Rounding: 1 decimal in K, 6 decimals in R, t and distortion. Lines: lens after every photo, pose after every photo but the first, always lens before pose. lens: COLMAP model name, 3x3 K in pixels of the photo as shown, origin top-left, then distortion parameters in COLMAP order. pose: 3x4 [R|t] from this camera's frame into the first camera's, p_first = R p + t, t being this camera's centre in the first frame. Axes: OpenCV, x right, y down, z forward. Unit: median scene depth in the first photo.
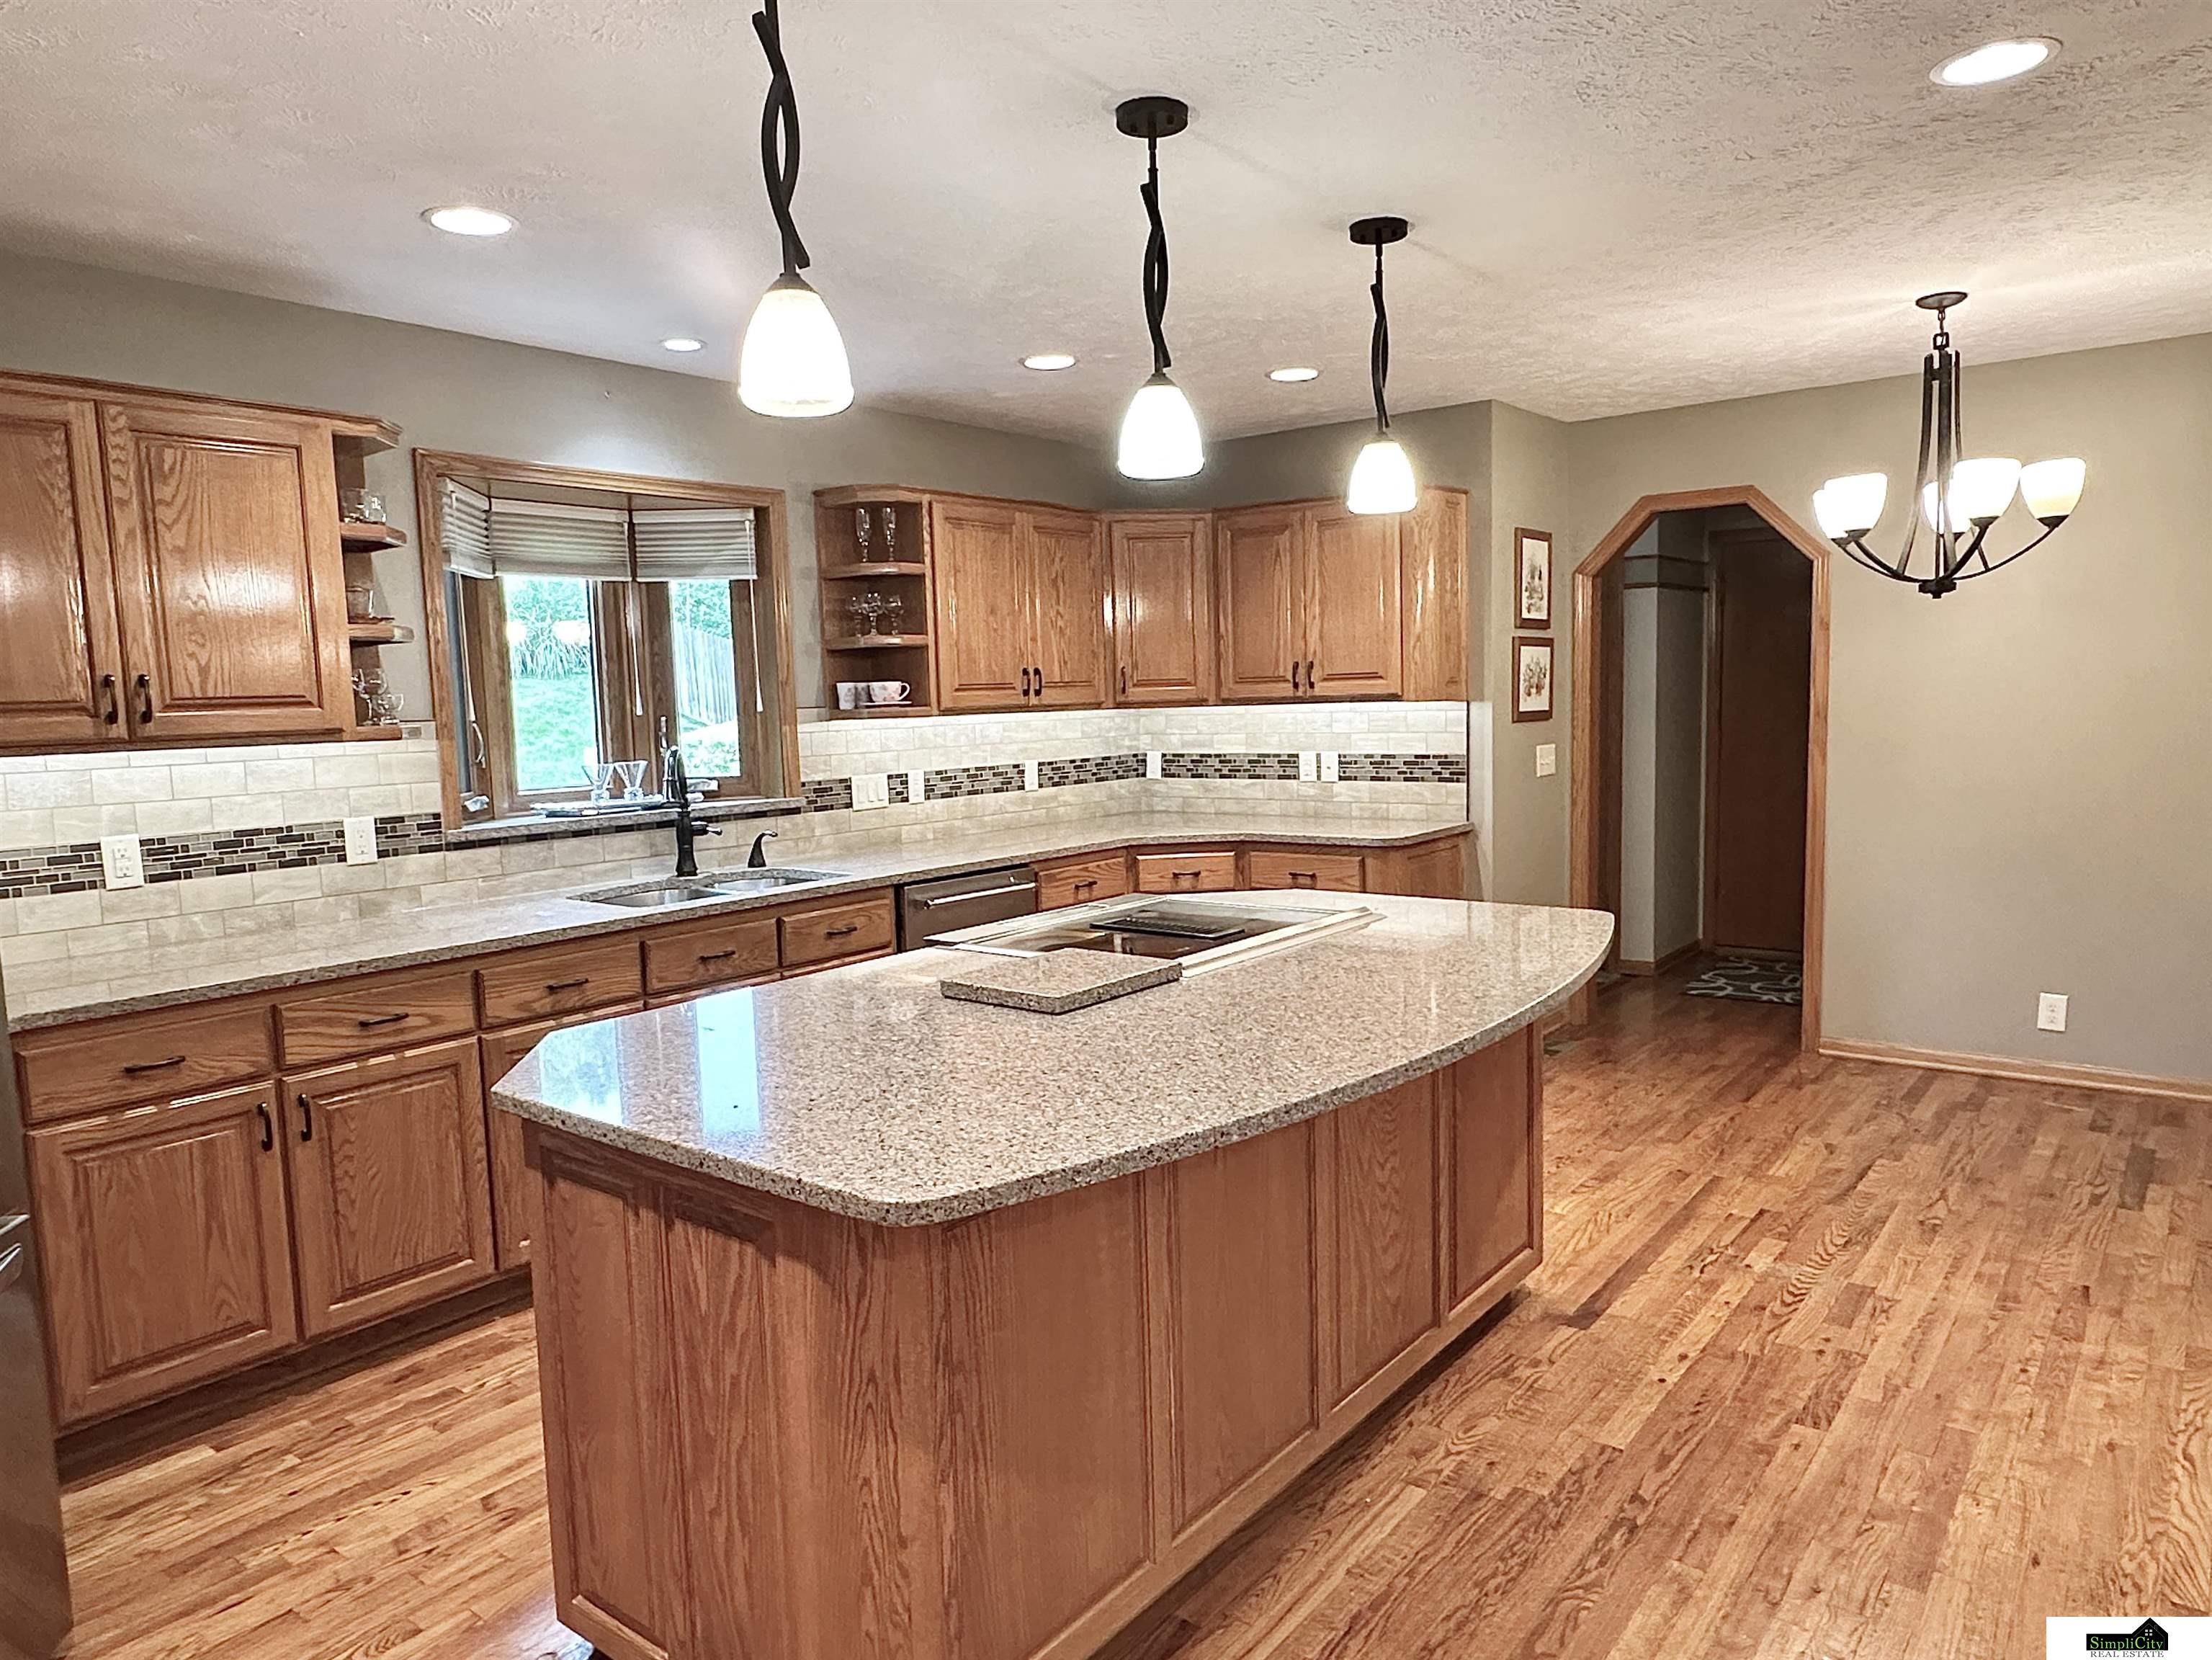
lens RADIAL K [[1444.9, 0, 1087.7], [0, 1444.9, 844.7], [0, 0, 1]] dist [-0.004065, 0.000312]
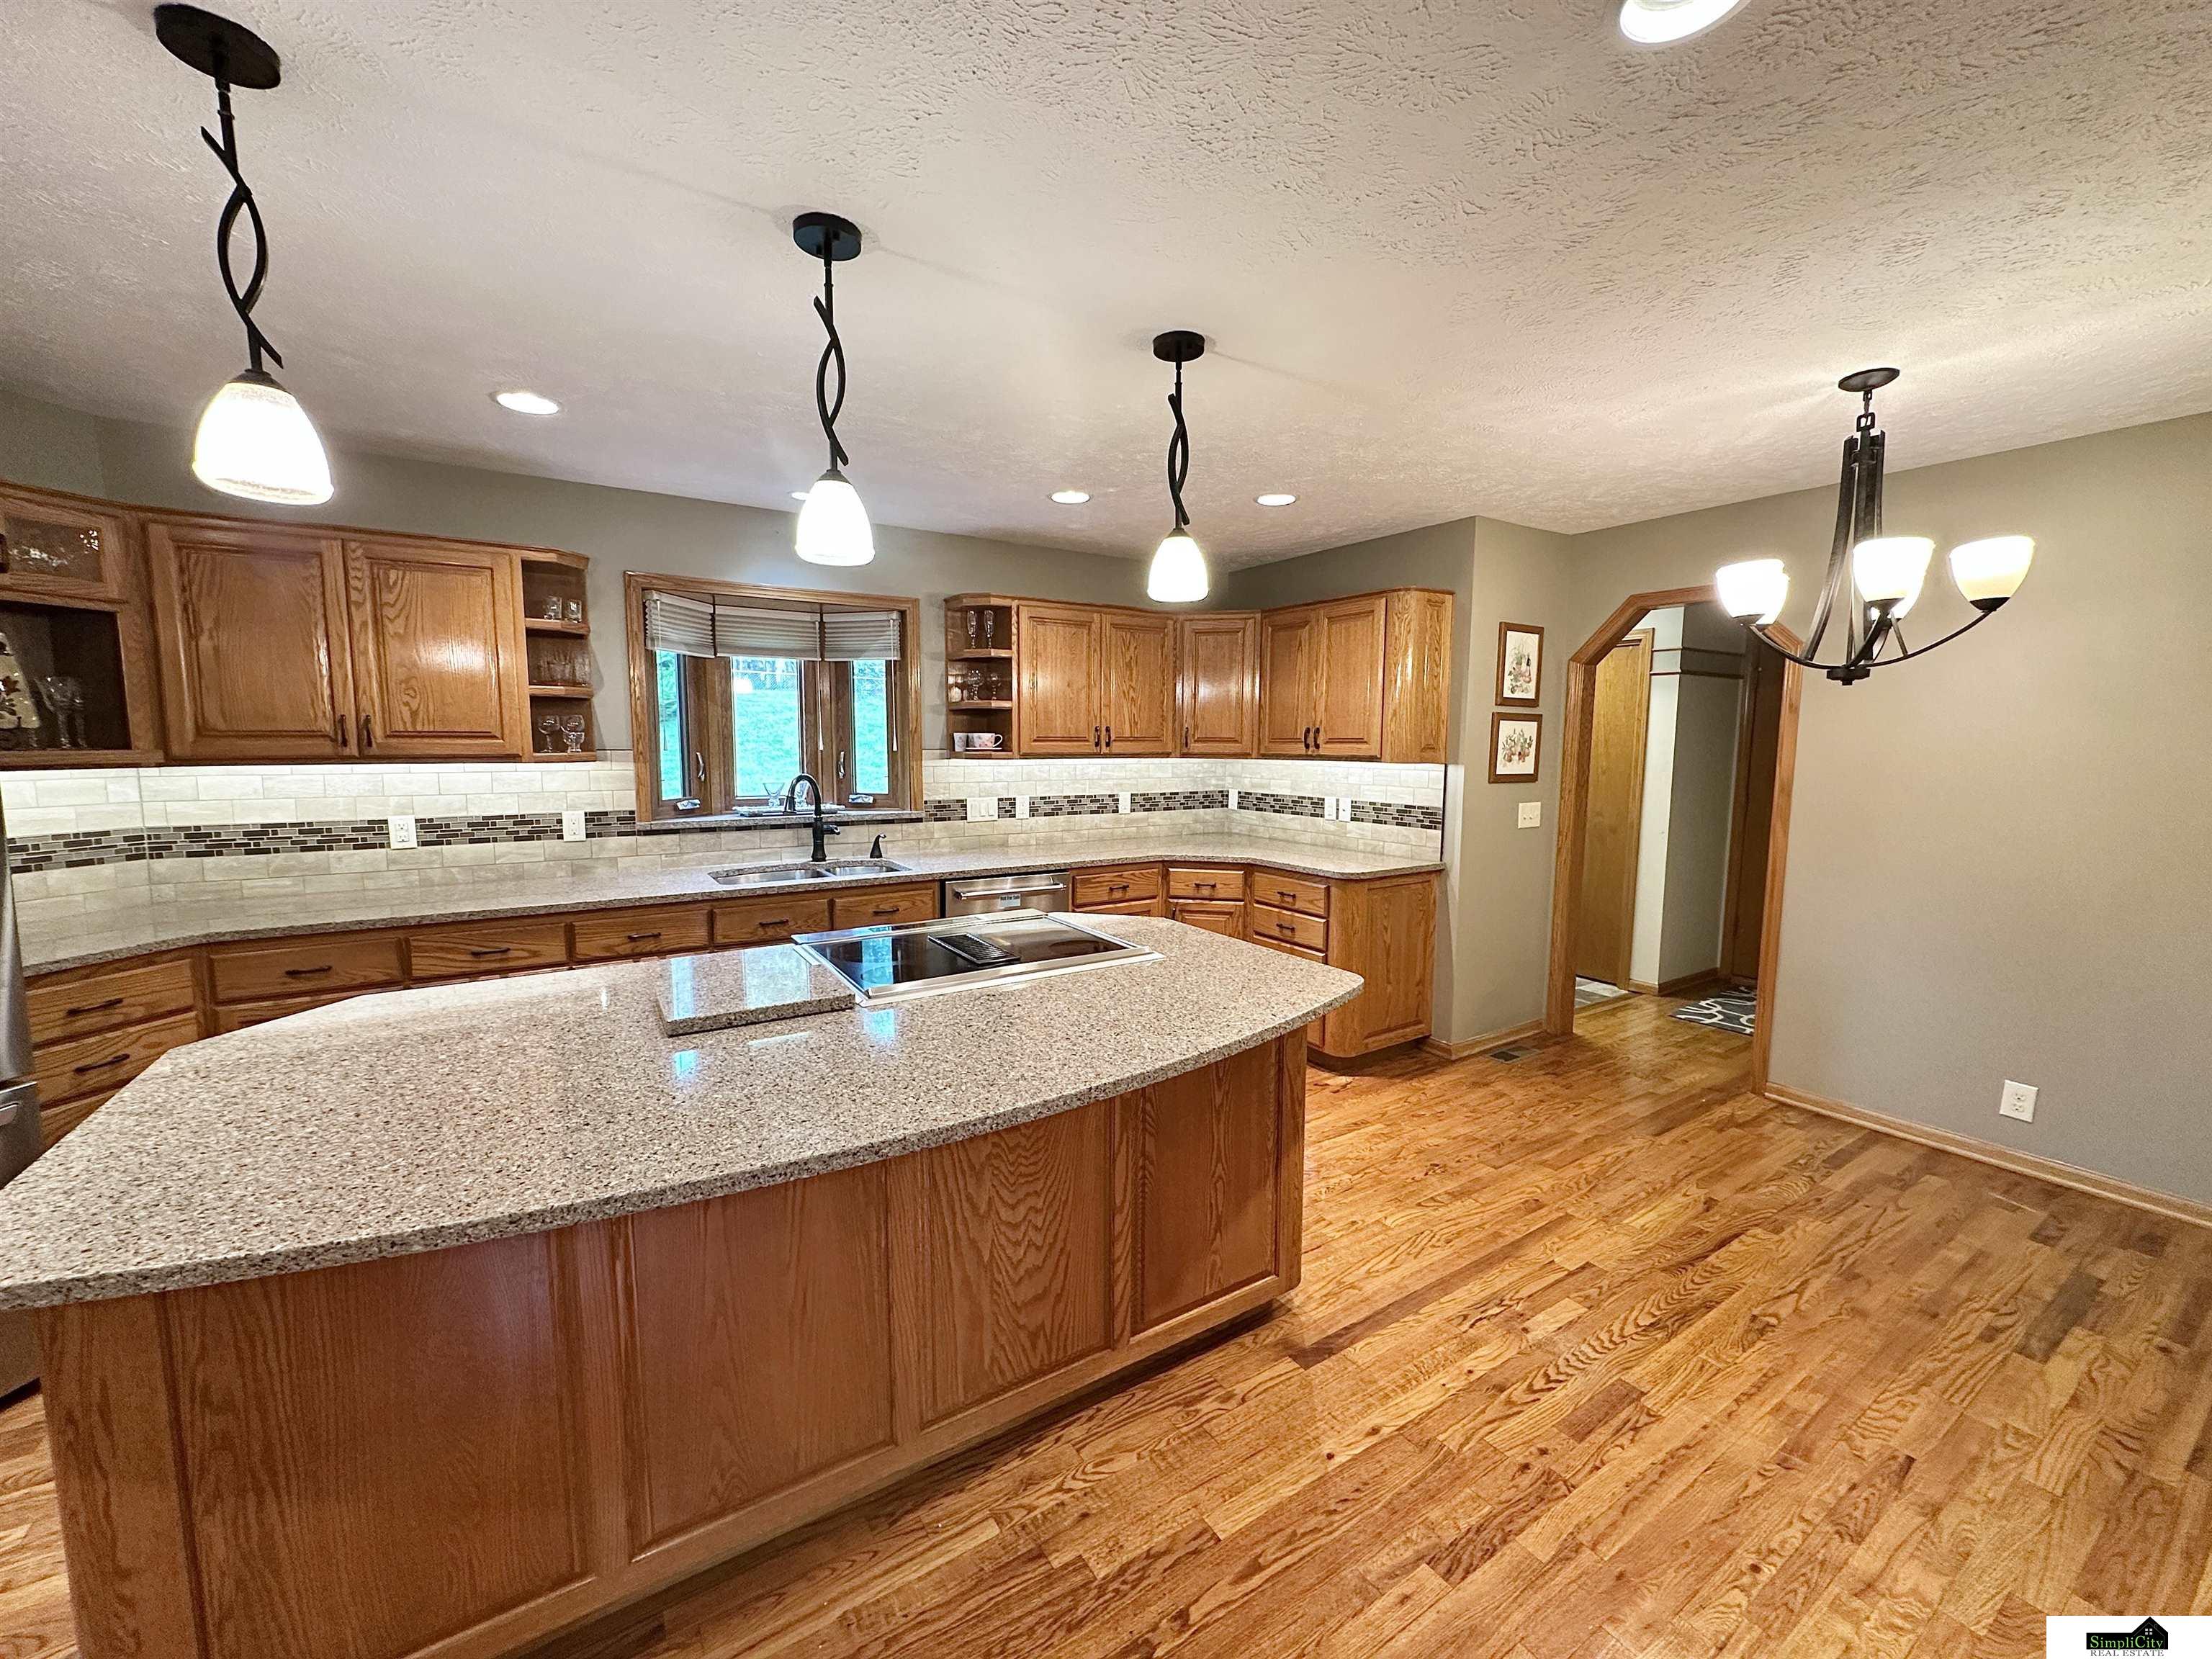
lens RADIAL K [[876.5, 0, 1102.9], [0, 876.5, 828.9], [0, 0, 1]] dist [-0.002628, 0.000278]
pose [[0.945745, 0.067559, -0.317808, 0.266467], [-0.067046, 0.997671, 0.012564, -0.040178], [0.317916, 0.009426, 0.948072, 0.237239]]
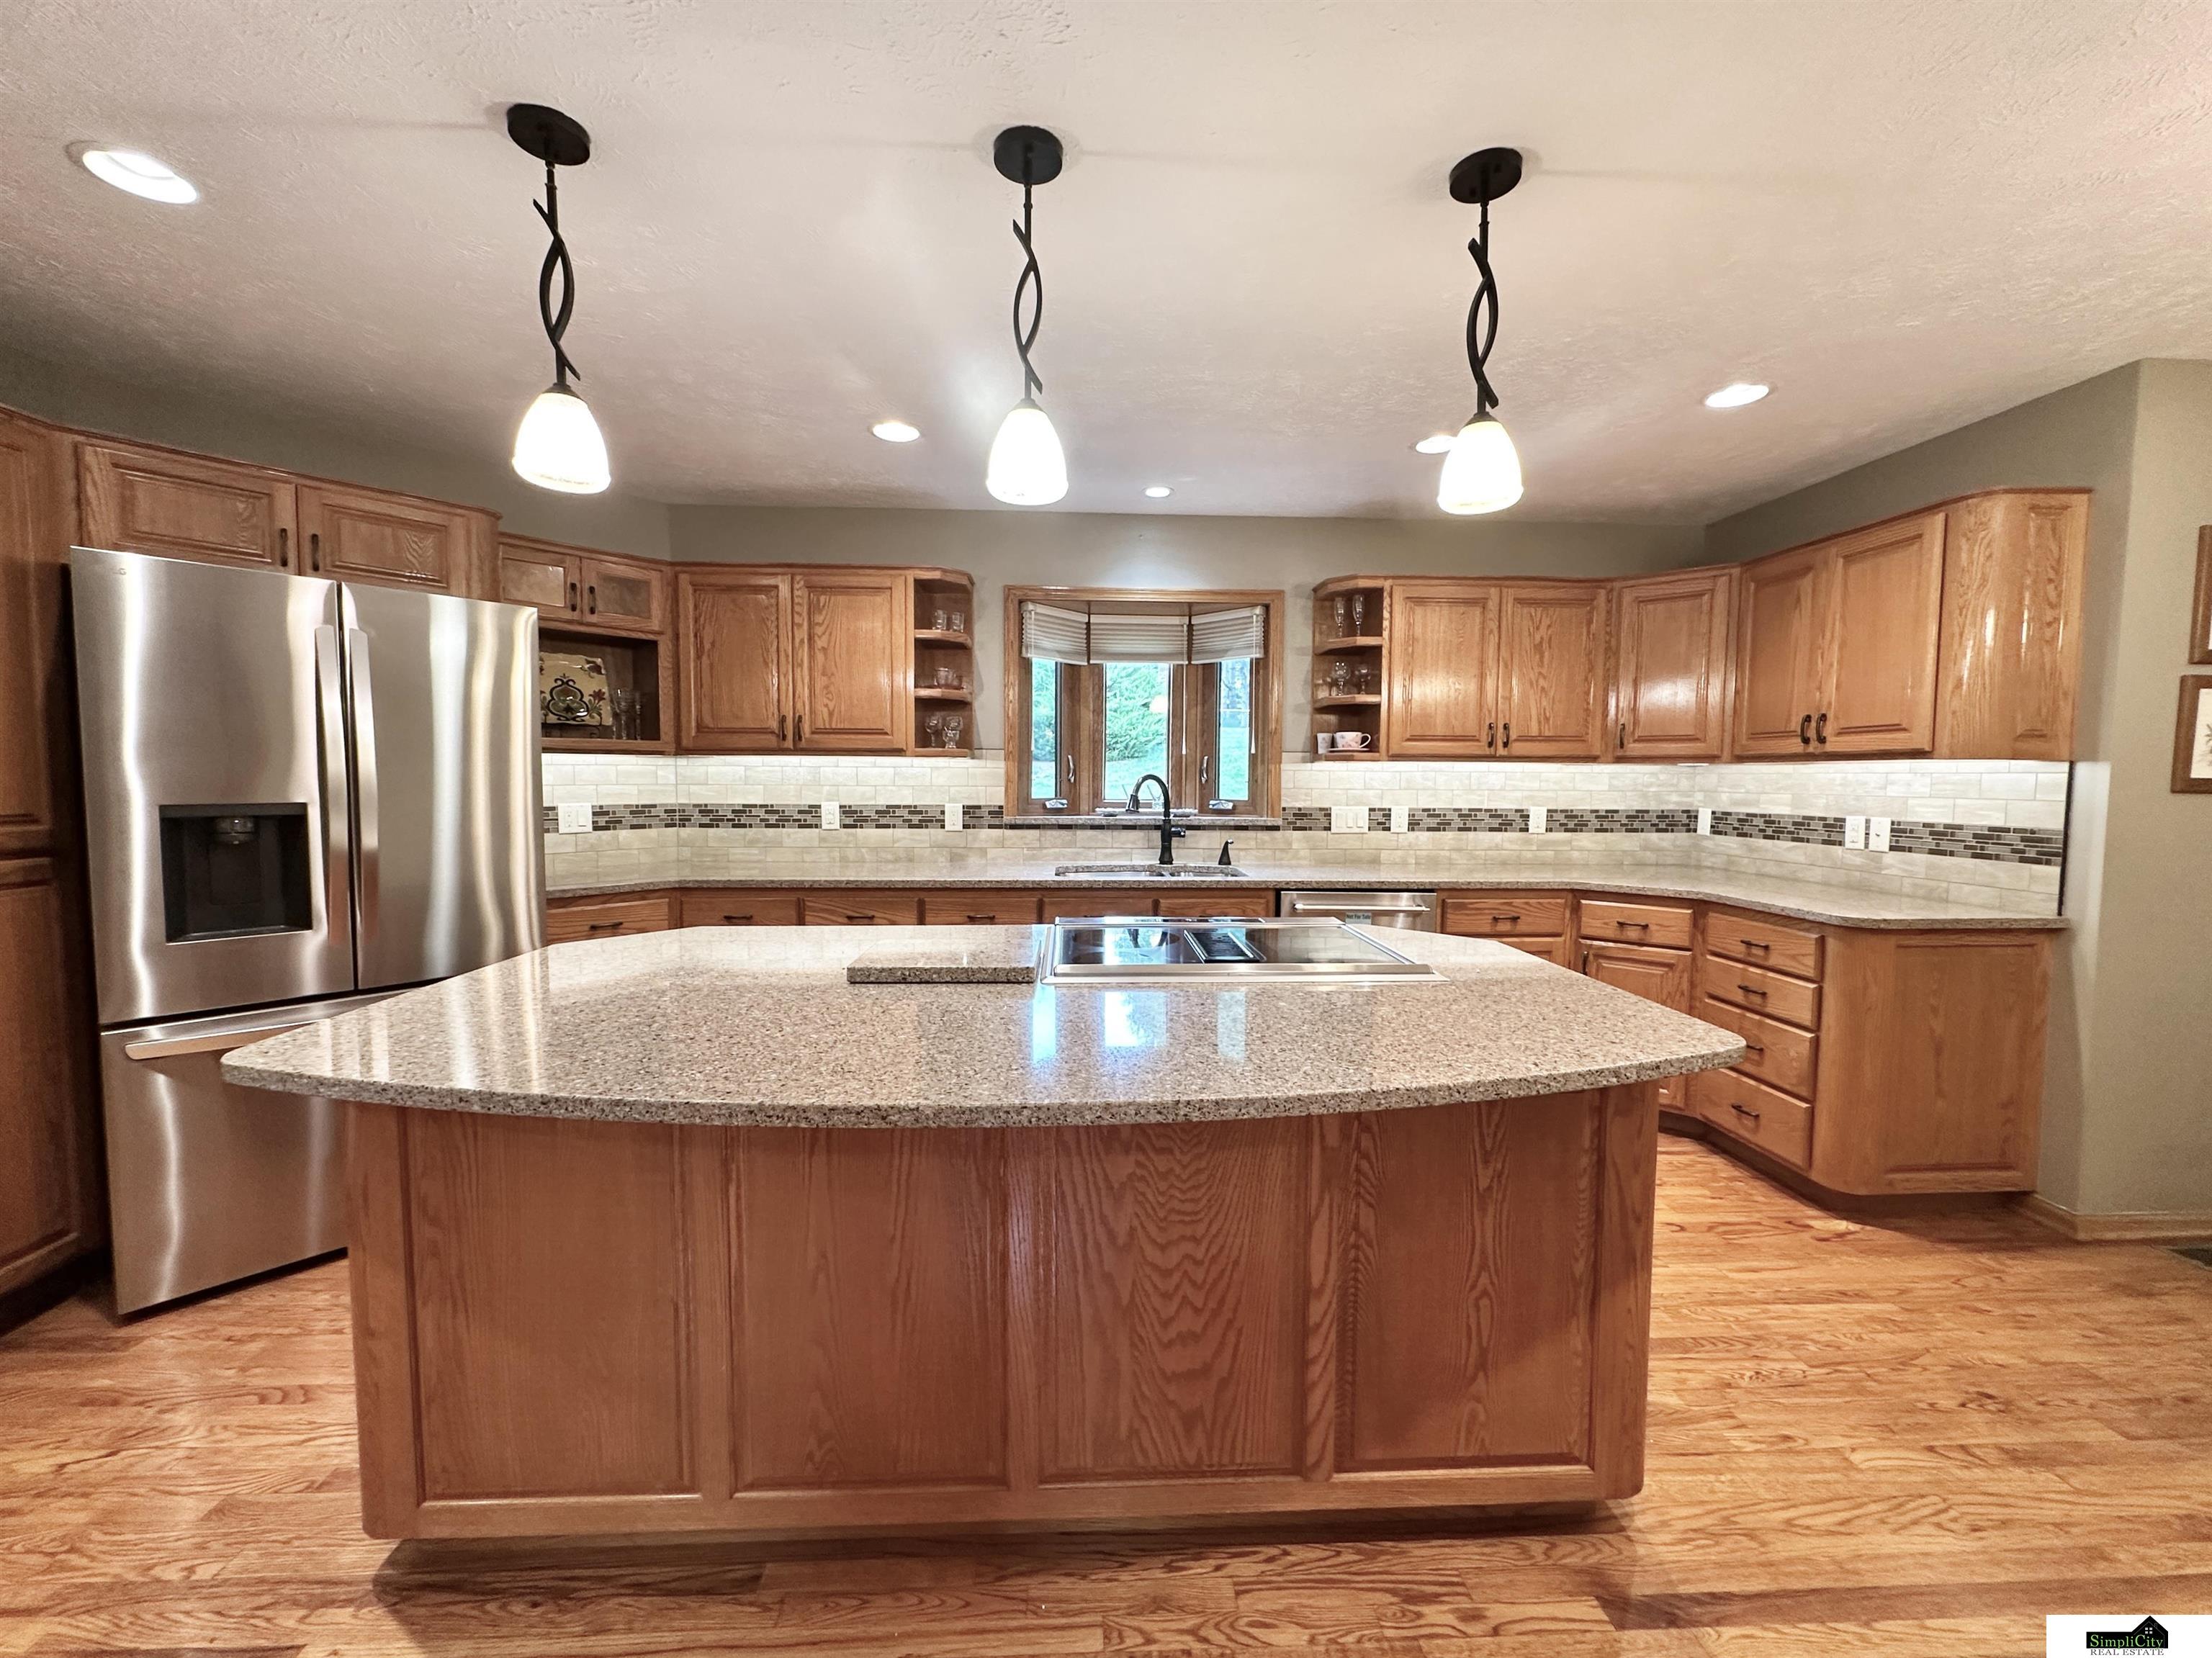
lens RADIAL K [[889.6, 0, 1106.0], [0, 889.6, 829.0], [0, 0, 1]] dist [-0.002646, 0.000469]
pose [[0.657849, 0.079501, -0.748943, 0.329429], [-0.105520, 0.994334, 0.012864, -0.017618], [0.745722, 0.070566, 0.662510, 0.354400]]
